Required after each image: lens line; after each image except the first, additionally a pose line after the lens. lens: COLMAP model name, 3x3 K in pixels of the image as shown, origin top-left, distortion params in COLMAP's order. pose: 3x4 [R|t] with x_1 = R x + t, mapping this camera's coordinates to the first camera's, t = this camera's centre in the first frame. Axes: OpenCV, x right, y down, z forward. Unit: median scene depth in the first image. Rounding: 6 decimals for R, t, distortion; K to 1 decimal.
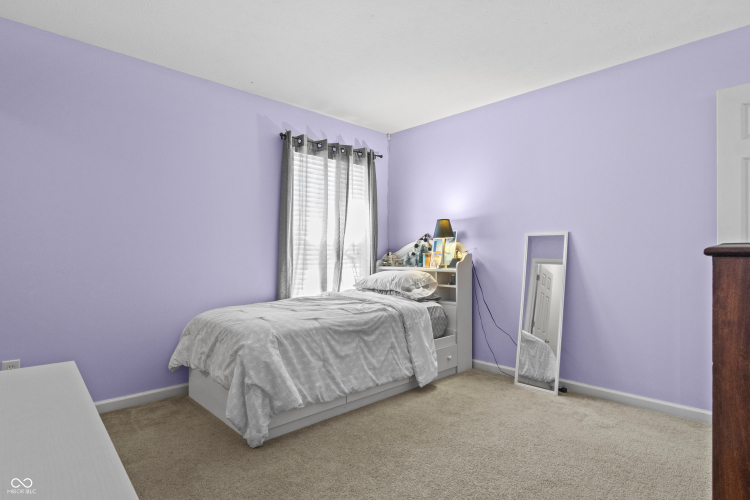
lens RADIAL K [[388.9, 0, 374.3], [0, 388.9, 254.4], [0, 0, 1]] dist [0.003018, -0.000521]
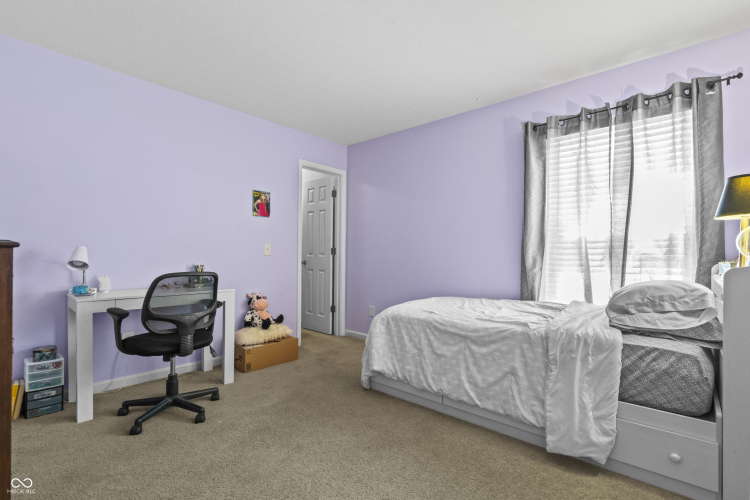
lens RADIAL K [[348.2, 0, 374.7], [0, 348.2, 252.3], [0, 0, 1]] dist [0.009682, -0.000611]
pose [[0.099934, -0.004442, -0.994984, 0.749464], [0.002578, 0.999988, -0.004206, 0.001399], [0.994991, -0.002145, 0.099944, 0.698297]]
